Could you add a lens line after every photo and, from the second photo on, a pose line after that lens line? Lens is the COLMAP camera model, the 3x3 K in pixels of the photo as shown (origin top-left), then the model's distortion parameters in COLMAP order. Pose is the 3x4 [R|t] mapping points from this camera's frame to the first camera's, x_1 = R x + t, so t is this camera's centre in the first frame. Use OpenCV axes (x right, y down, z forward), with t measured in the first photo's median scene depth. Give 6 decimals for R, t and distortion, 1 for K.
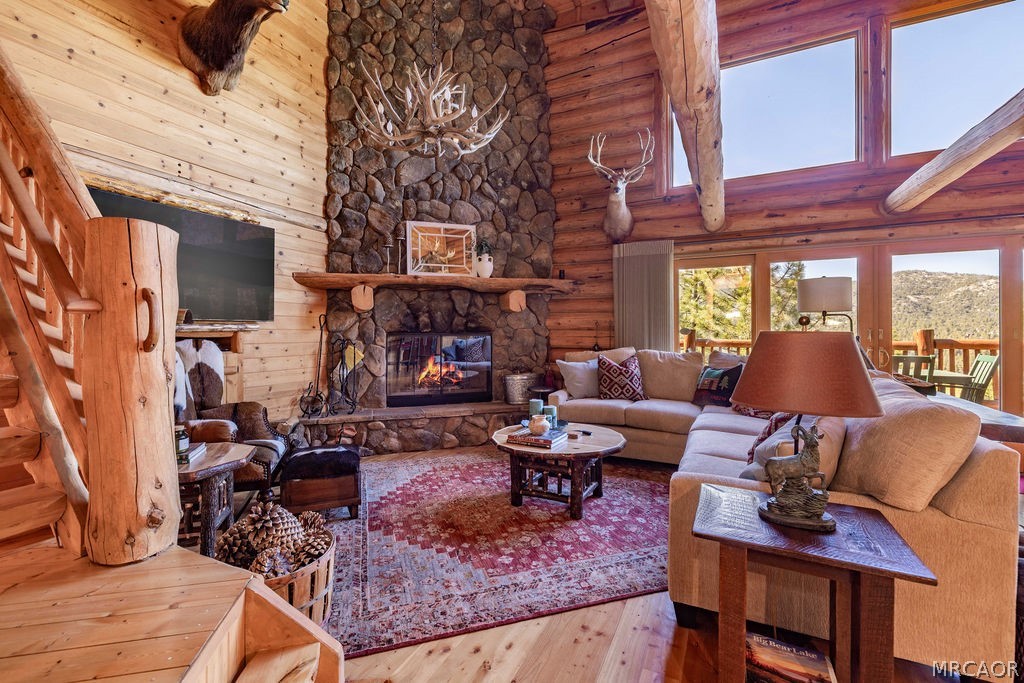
lens RADIAL K [[429.4, 0, 506.5], [0, 429.4, 336.3], [0, 0, 1]] dist [0.001288, 0.000246]
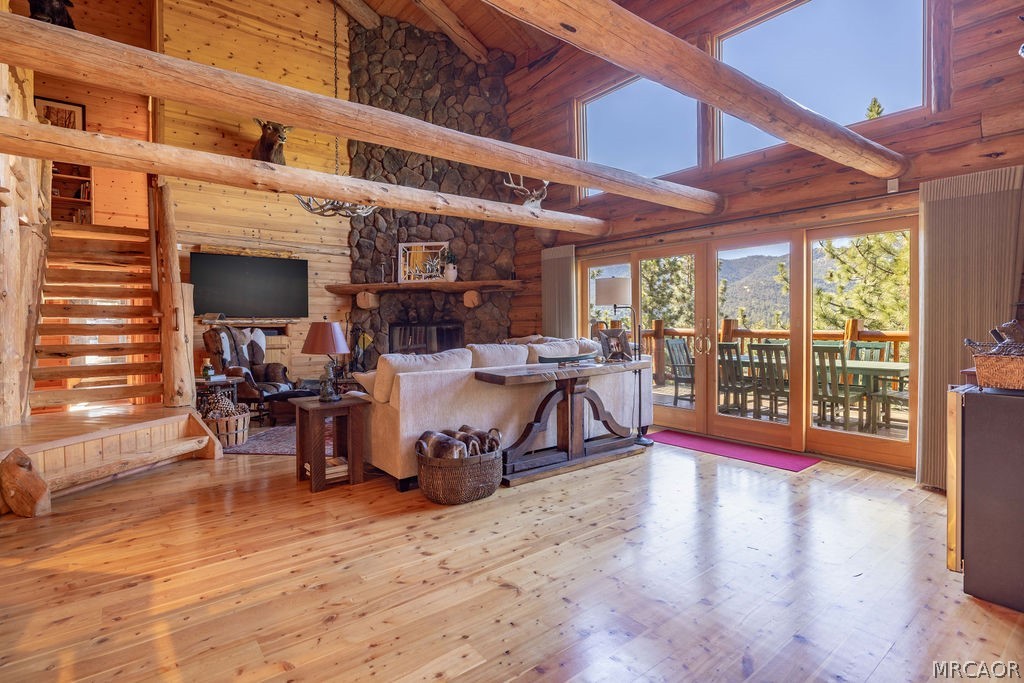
lens RADIAL K [[495.7, 0, 512.0], [0, 495.7, 341.5], [0, 0, 1]] dist [-0.003439, -0.000201]
pose [[0.905491, 0.010363, -0.424239, 0.806799], [0.000619, 0.999668, 0.025739, 0.007678], [0.424365, -0.023569, 0.905184, -0.313313]]
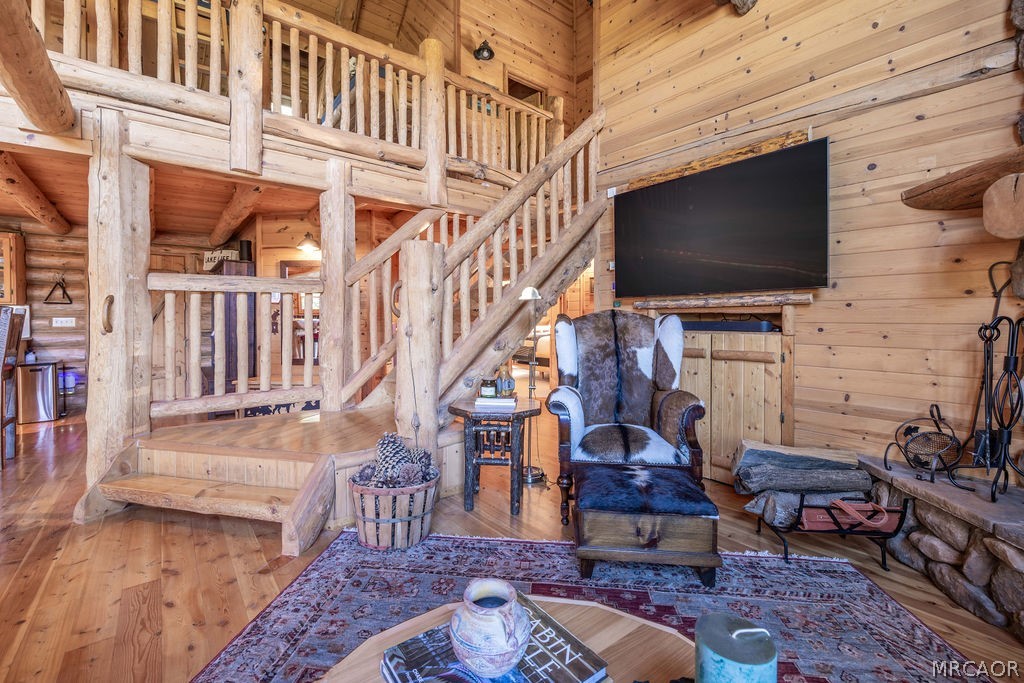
lens RADIAL K [[454.5, 0, 505.9], [0, 454.5, 318.8], [0, 0, 1]] dist [0.025773, 0.000178]
pose [[-0.430816, 0.011340, -0.902369, 0.221713], [0.000598, 0.999924, 0.012281, 0.001444], [0.902440, 0.004751, -0.430790, 0.738132]]
